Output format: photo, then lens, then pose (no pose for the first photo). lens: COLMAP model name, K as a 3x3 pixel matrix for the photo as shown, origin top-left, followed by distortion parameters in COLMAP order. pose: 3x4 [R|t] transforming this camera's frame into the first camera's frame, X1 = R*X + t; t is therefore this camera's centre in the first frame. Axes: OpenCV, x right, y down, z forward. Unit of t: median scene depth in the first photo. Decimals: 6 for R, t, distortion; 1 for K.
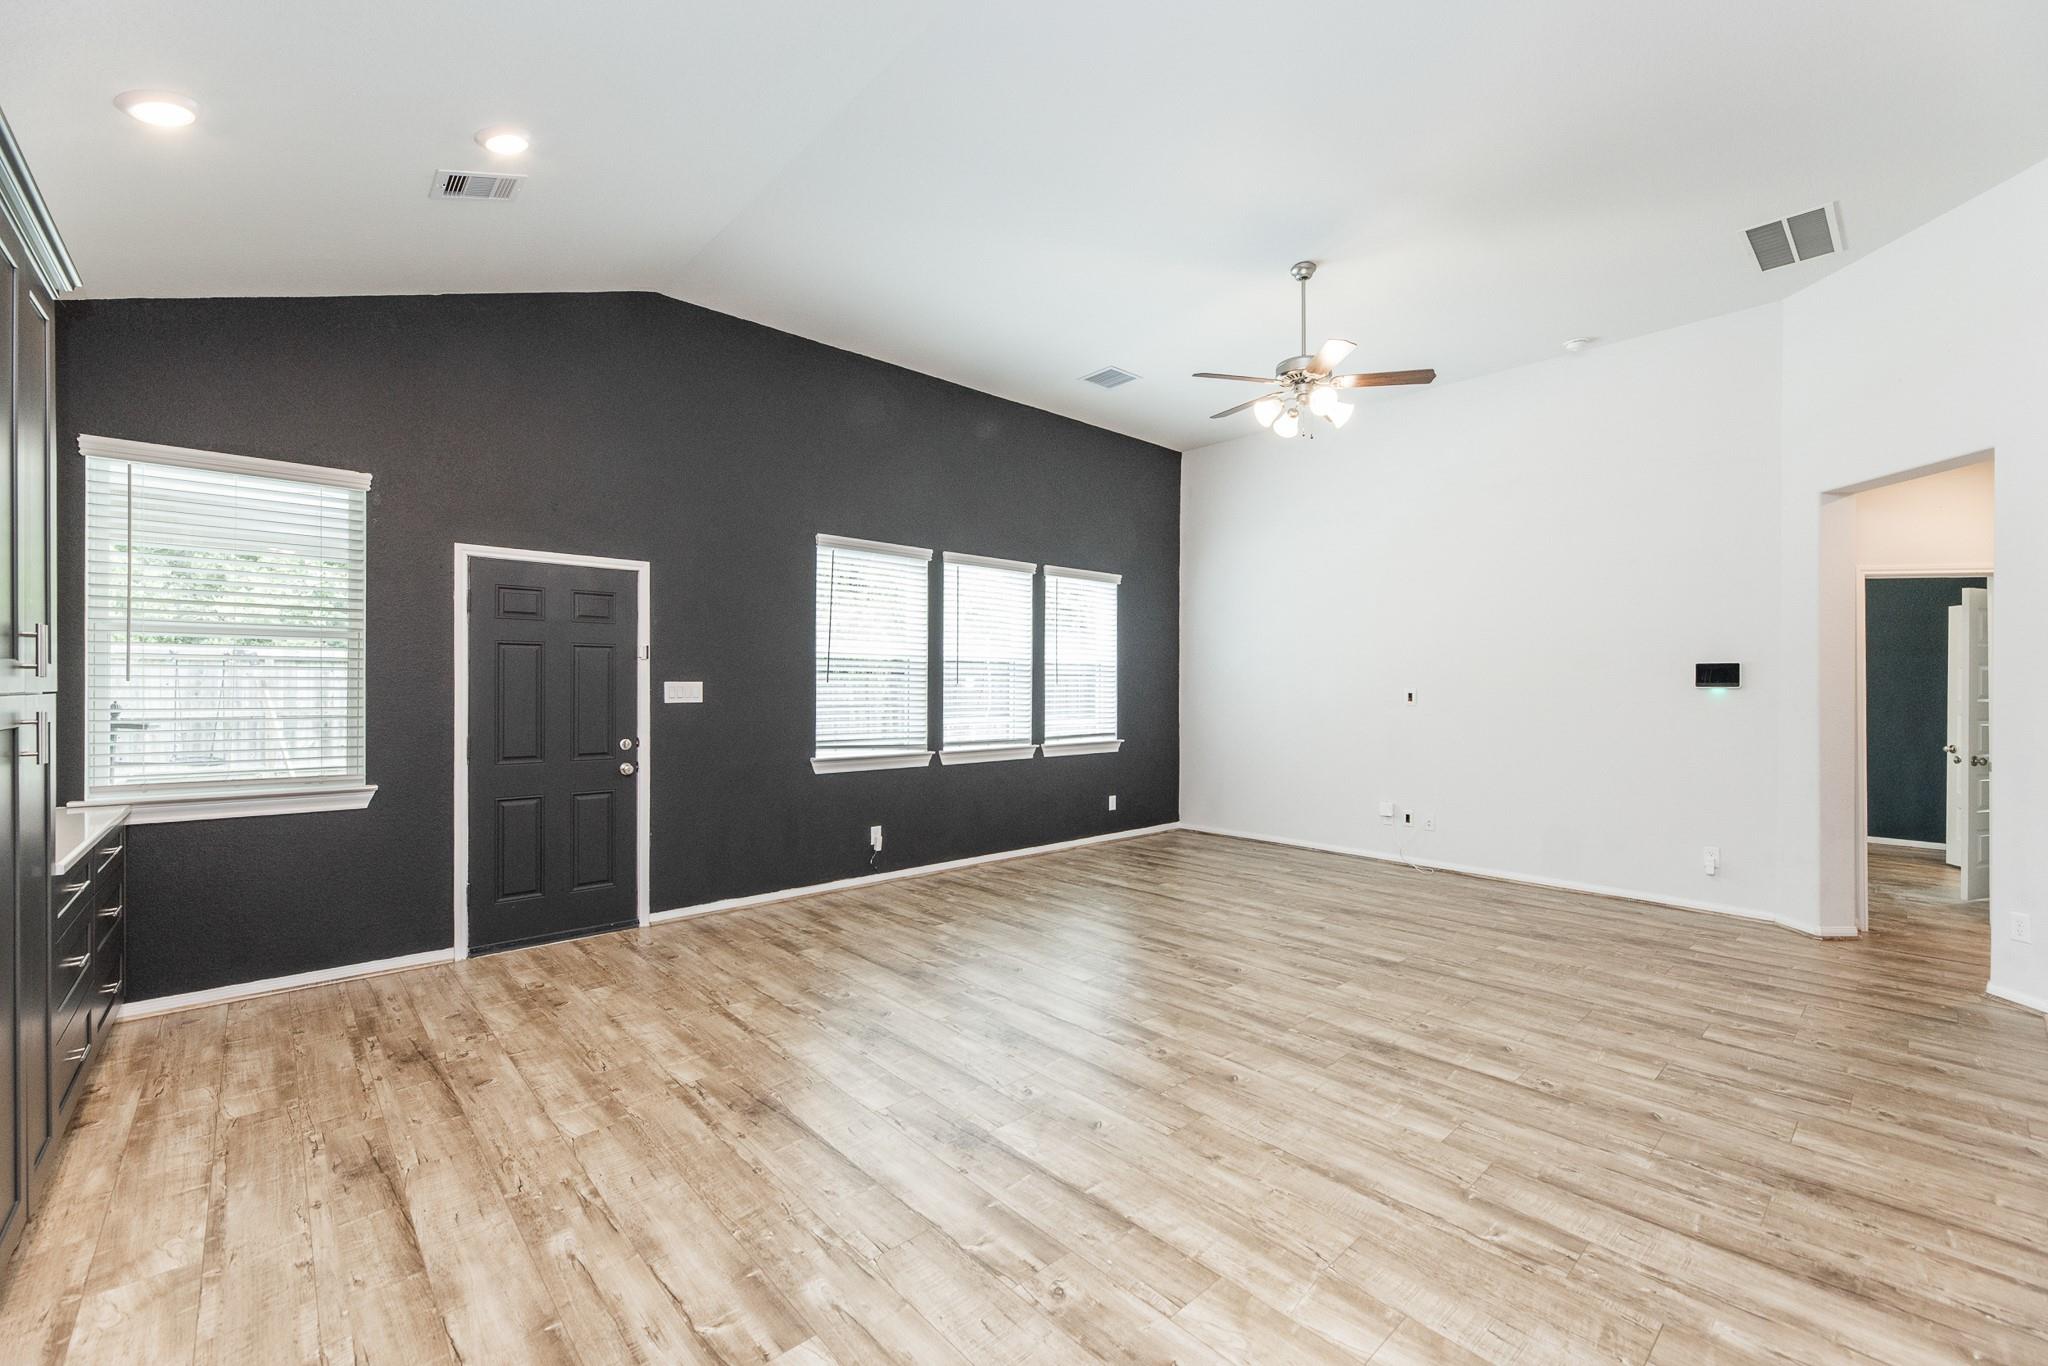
lens RADIAL K [[841.0, 0, 1042.9], [0, 841.0, 687.5], [0, 0, 1]] dist [-0.002069, 0.000035]
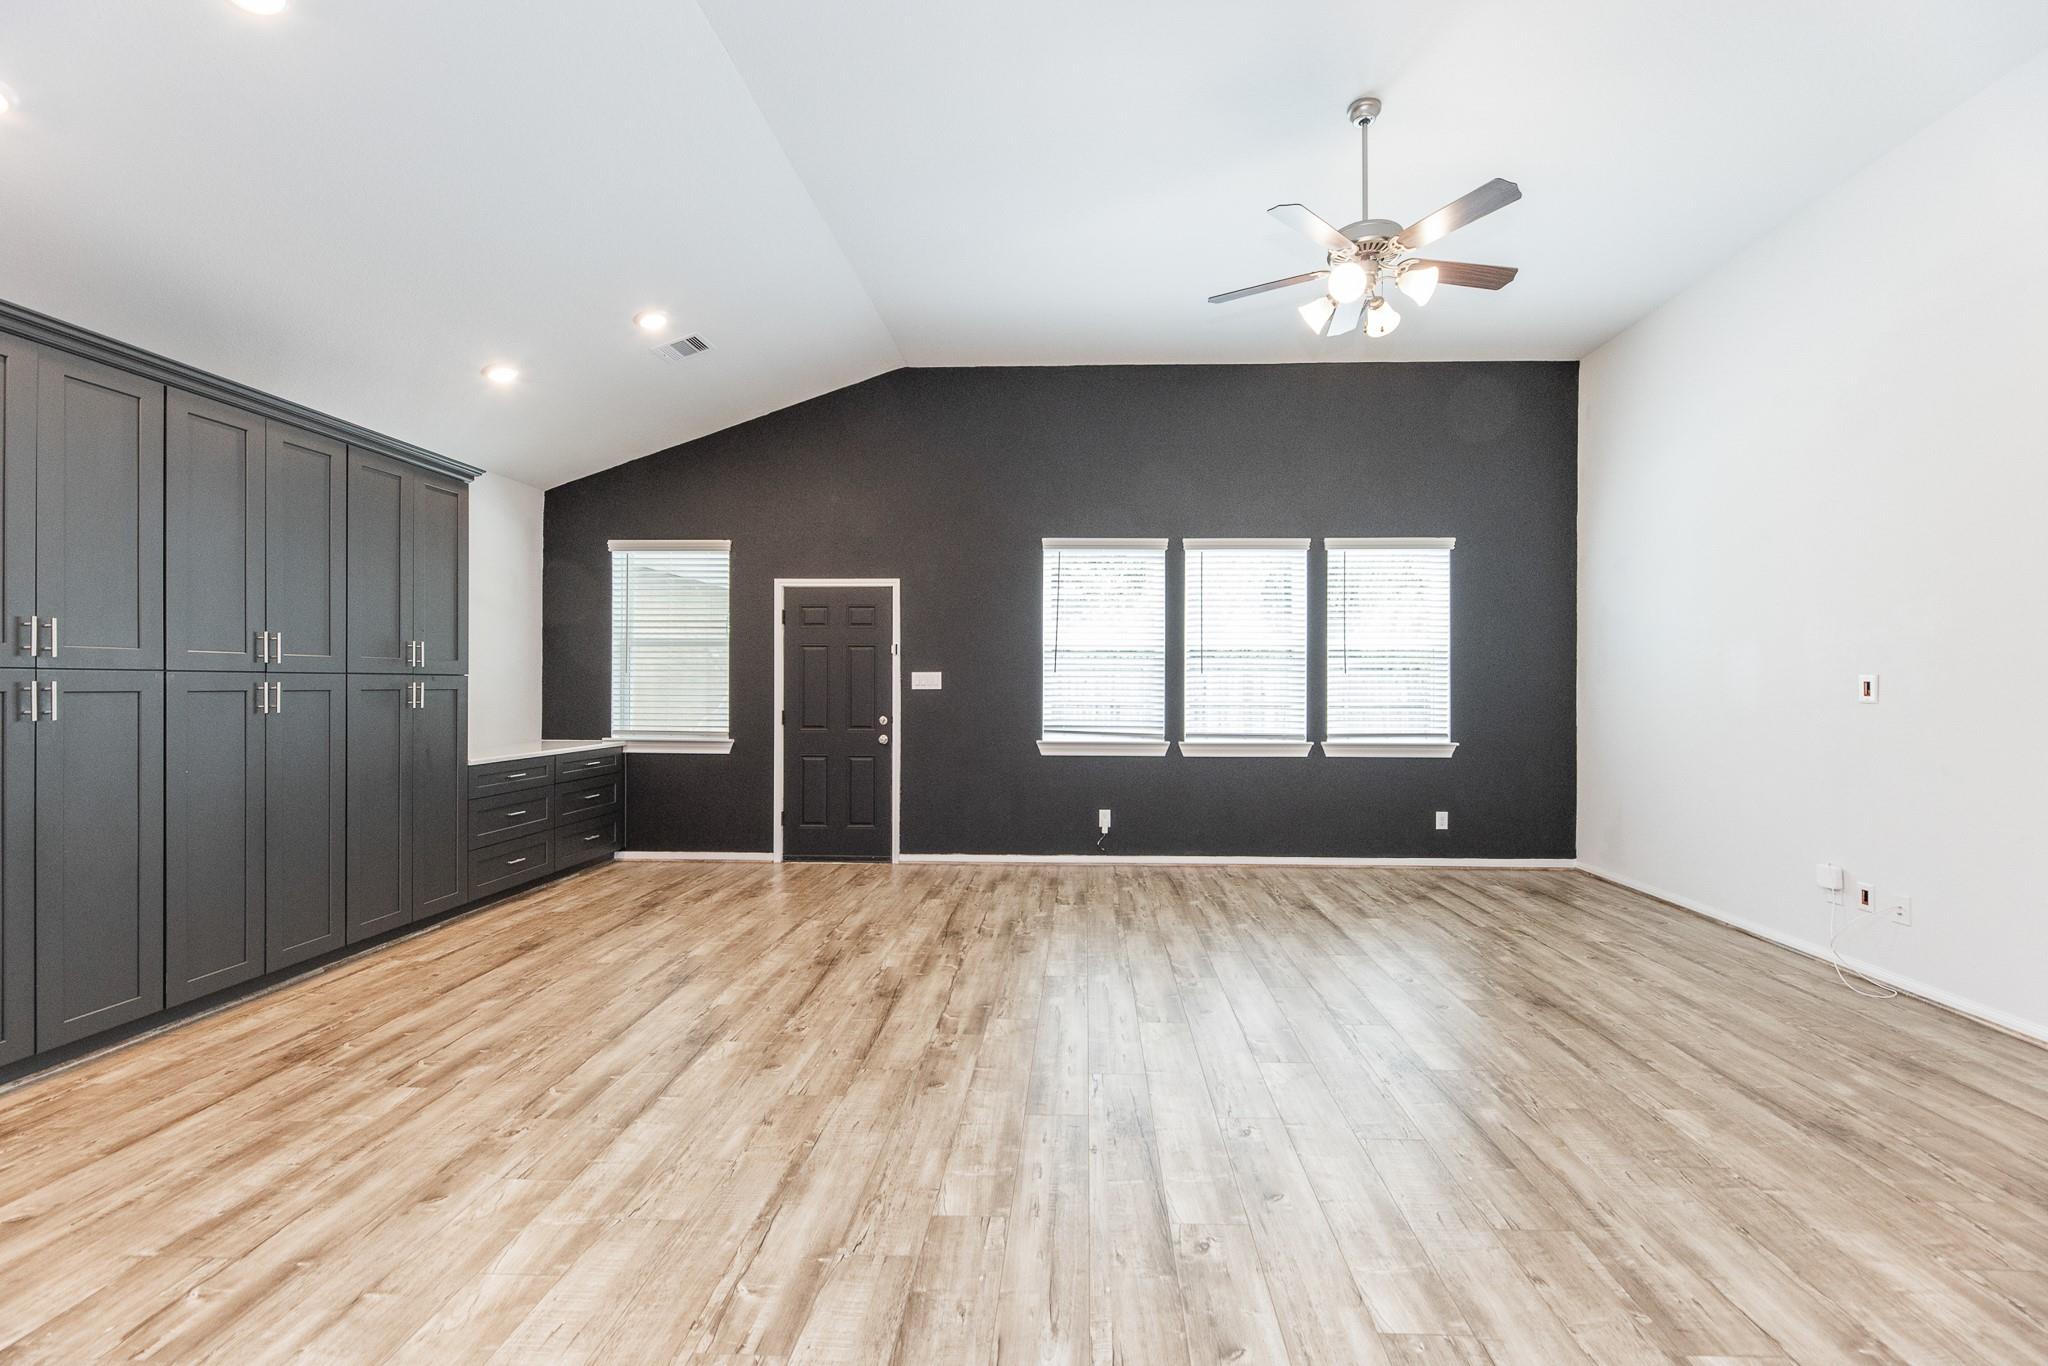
lens RADIAL K [[834.1, 0, 1063.0], [0, 834.1, 683.1], [0, 0, 1]] dist [-0.003035, -0.000135]
pose [[0.713478, -0.001885, -0.700676, 0.606722], [-0.002117, 0.999986, -0.004845, 0.015472], [0.700675, 0.004940, 0.713464, 0.273439]]
